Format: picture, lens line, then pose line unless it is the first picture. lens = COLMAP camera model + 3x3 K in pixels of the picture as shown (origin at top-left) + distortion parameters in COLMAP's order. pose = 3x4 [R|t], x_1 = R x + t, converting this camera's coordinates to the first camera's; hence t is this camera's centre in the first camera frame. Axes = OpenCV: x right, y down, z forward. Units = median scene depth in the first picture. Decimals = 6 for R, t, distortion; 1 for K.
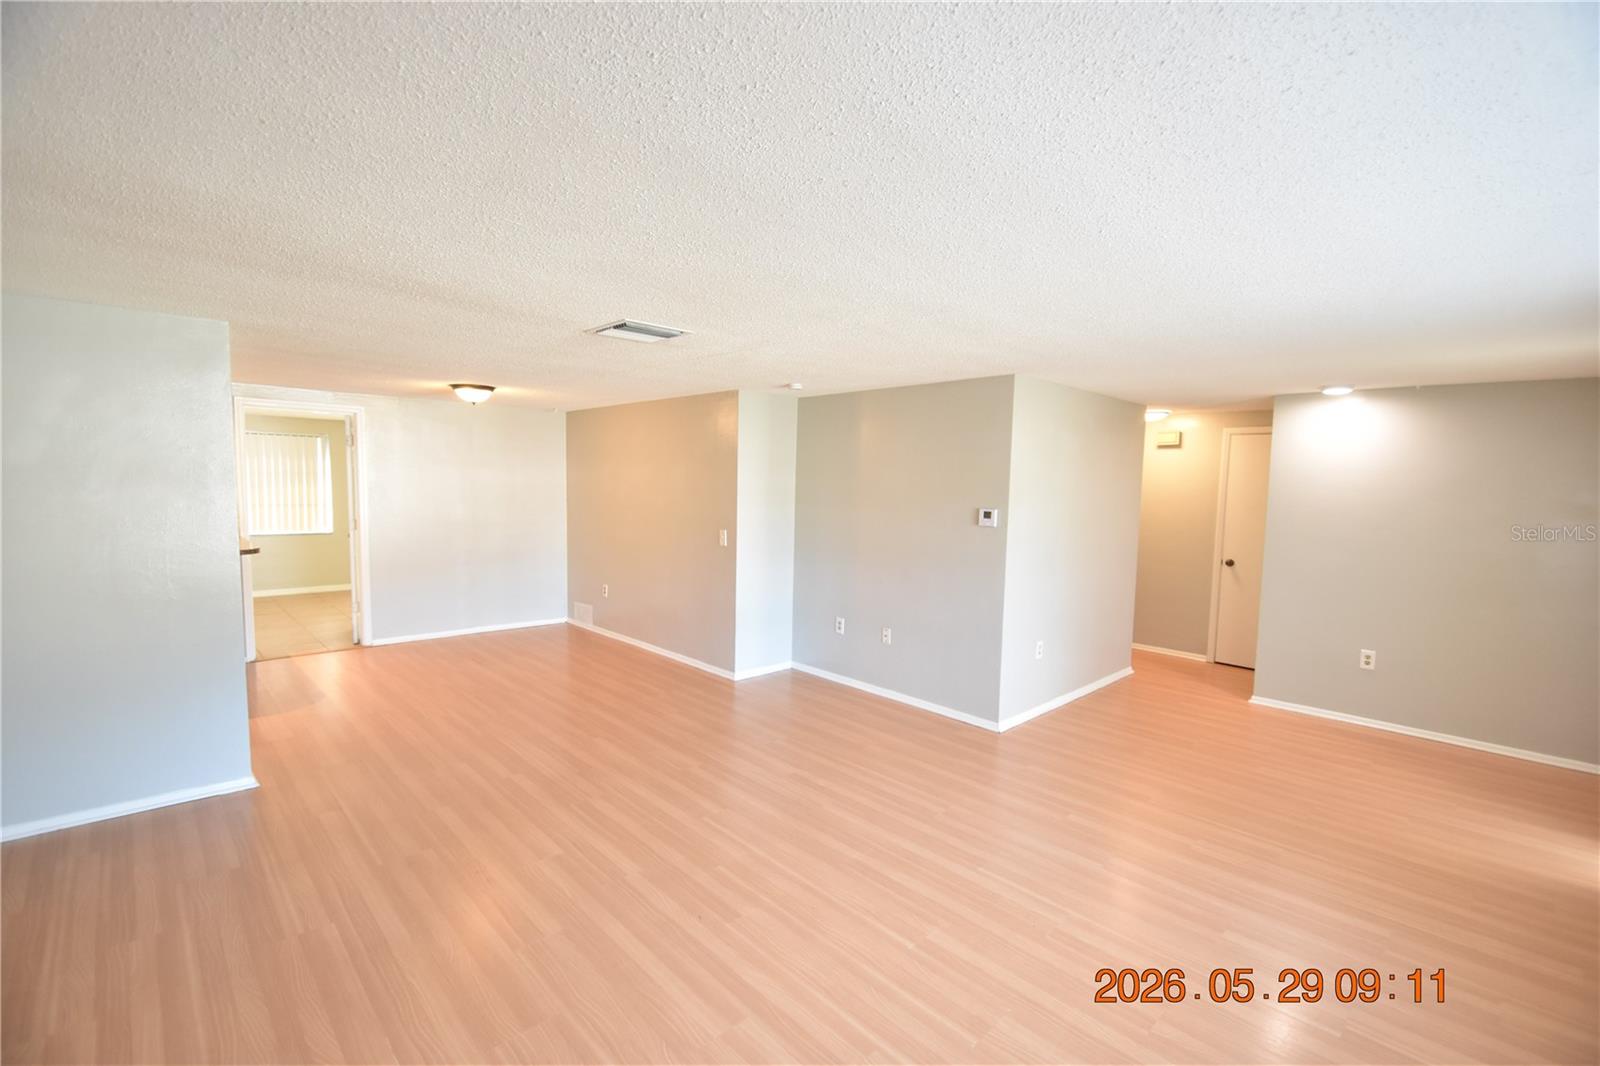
lens RADIAL K [[701.2, 0, 798.5], [0, 701.2, 540.5], [0, 0, 1]] dist [-0.005216, -0.000581]
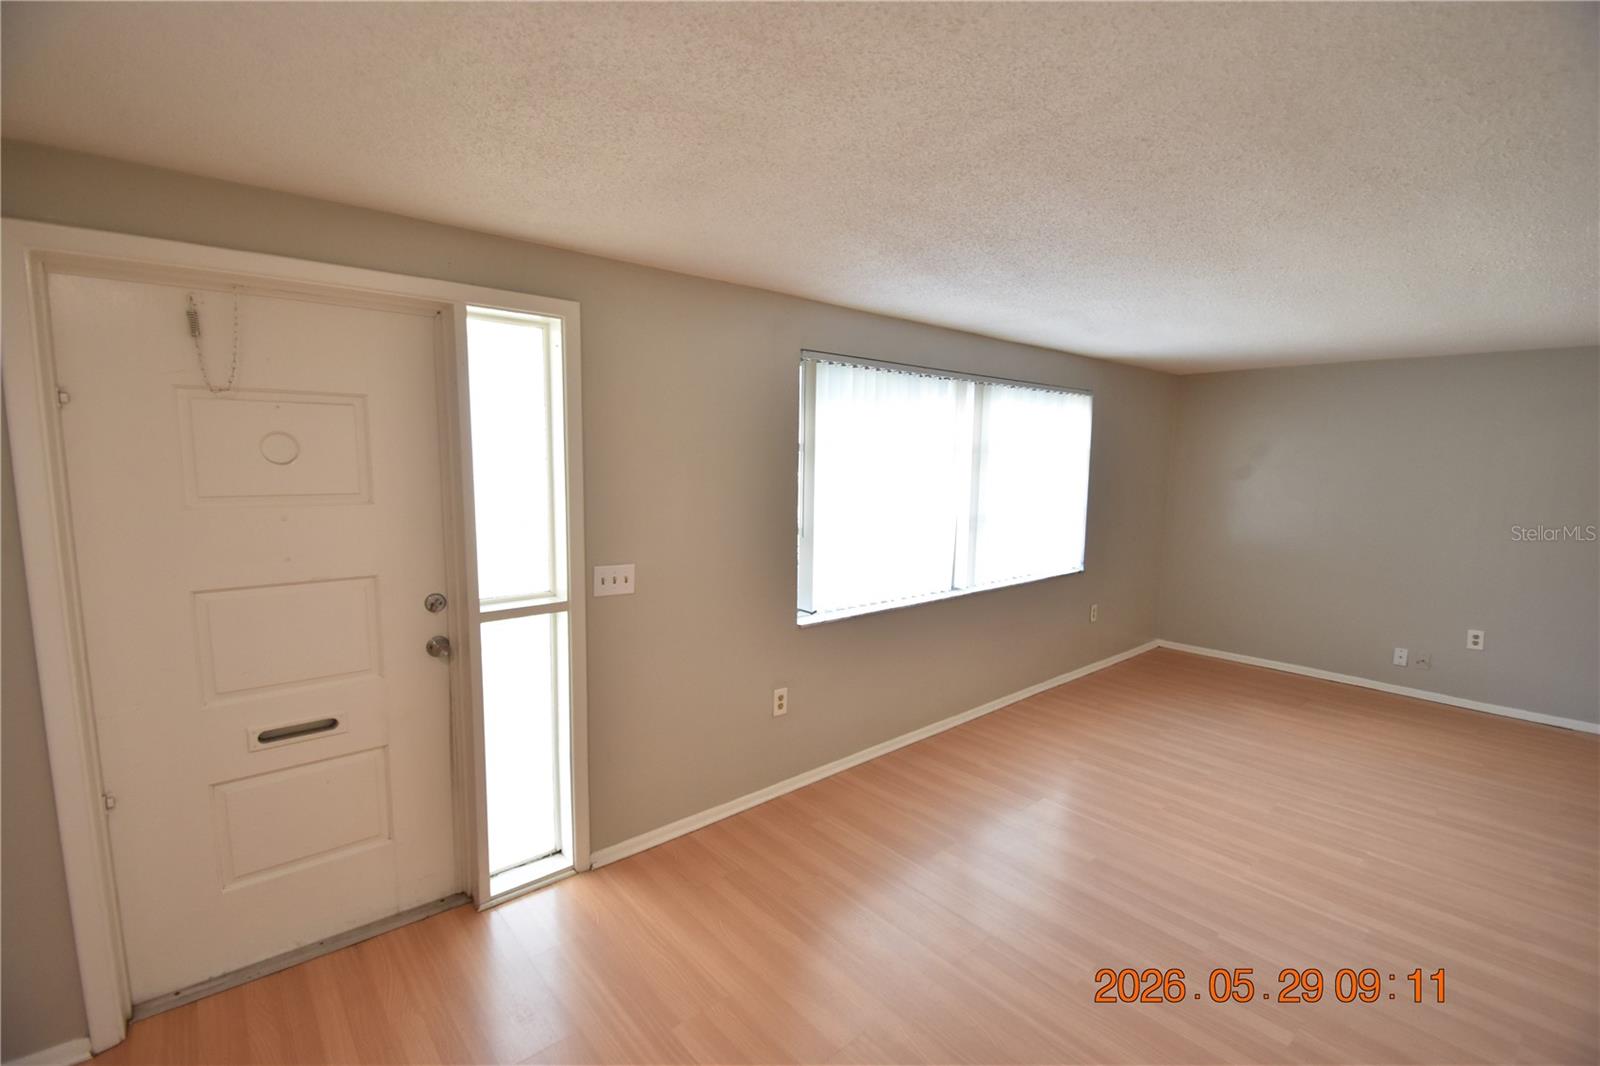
lens RADIAL K [[701.2, 0, 798.5], [0, 701.2, 540.5], [0, 0, 1]] dist [-0.005216, -0.000581]
pose [[-0.998449, -0.037037, 0.041577, 0.708119], [-0.028210, 0.980248, 0.195750, -0.094075], [-0.048006, 0.194274, -0.979772, 1.359423]]
